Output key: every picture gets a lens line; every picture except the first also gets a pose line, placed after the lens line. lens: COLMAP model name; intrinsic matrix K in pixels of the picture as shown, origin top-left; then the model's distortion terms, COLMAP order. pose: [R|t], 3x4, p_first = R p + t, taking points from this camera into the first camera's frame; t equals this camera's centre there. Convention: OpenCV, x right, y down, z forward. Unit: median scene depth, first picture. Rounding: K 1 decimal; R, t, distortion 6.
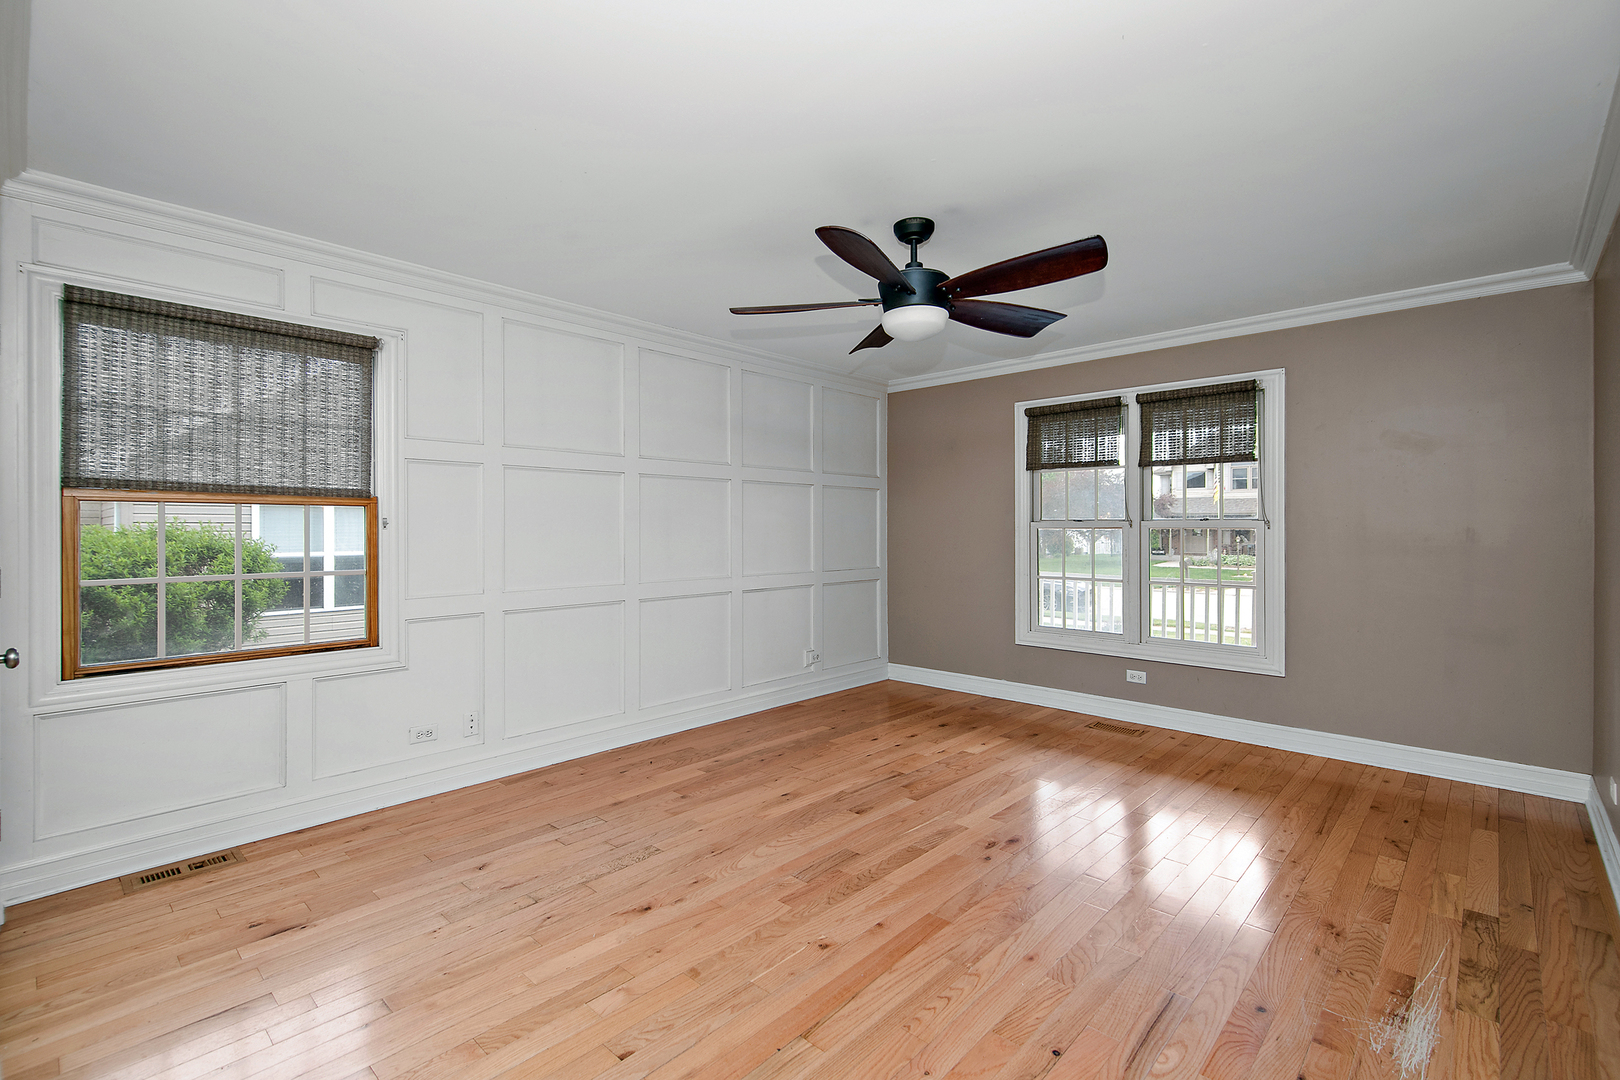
lens RADIAL K [[743.6, 0, 810.6], [0, 743.6, 522.9], [0, 0, 1]] dist [0.009012, -0.001028]
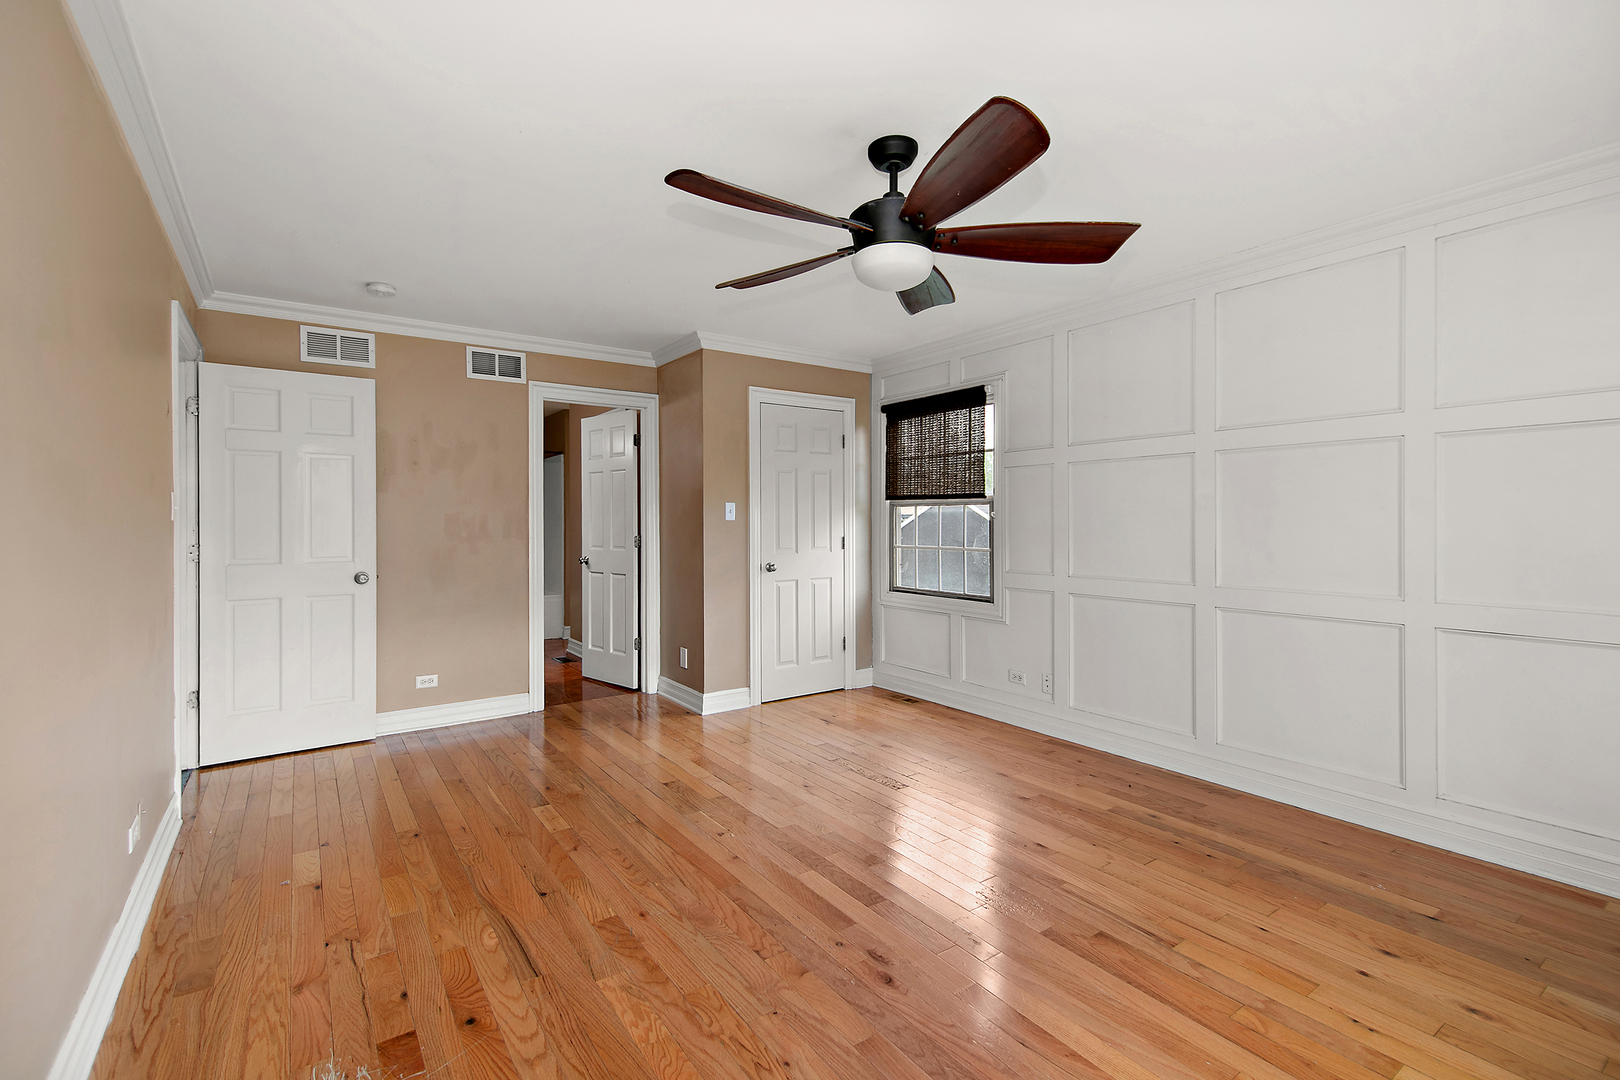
lens RADIAL K [[743.6, 0, 810.6], [0, 743.6, 522.9], [0, 0, 1]] dist [0.009012, -0.001028]
pose [[-0.223338, 0.007256, -0.974714, 0.849009], [0.006168, 0.999963, 0.006031, 0.004184], [0.974722, -0.004665, -0.223374, 0.972051]]
